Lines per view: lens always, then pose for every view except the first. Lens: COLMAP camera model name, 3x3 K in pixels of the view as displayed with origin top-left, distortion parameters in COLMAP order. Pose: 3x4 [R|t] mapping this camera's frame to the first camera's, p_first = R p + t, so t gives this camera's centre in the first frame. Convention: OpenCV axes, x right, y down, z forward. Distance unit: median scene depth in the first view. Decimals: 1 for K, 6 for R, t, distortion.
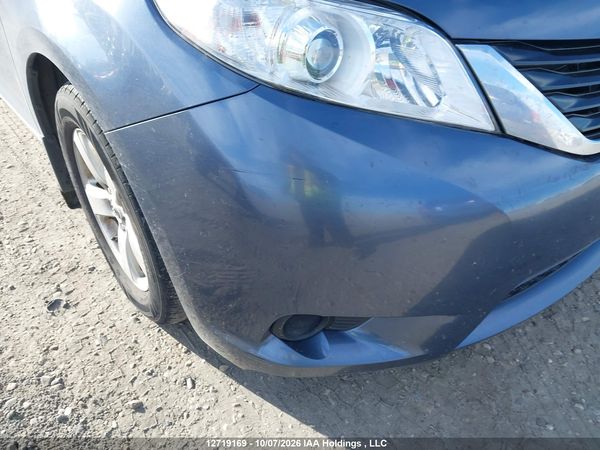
lens RADIAL K [[485.4, 0, 313.2], [0, 485.4, 228.6], [0, 0, 1]] dist [0.024345, -0.004032]
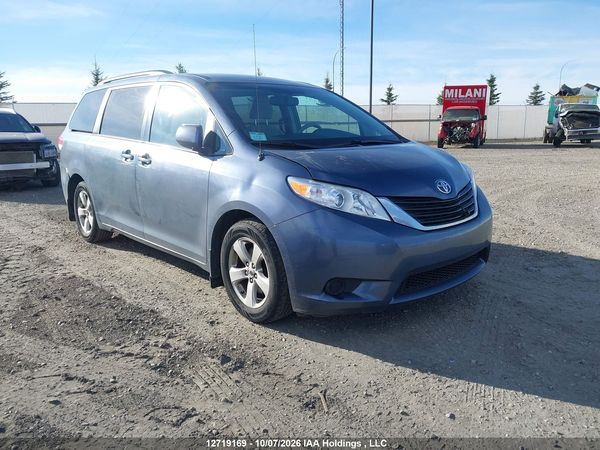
lens RADIAL K [[485.4, 0, 301.8], [0, 485.4, 226.1], [0, 0, 1]] dist [0.024345, -0.004032]
pose [[0.999178, -0.020727, -0.034832, -0.116971], [0.006679, 0.931810, -0.362886, 0.998051], [0.039978, 0.362355, 0.931182, -2.041123]]
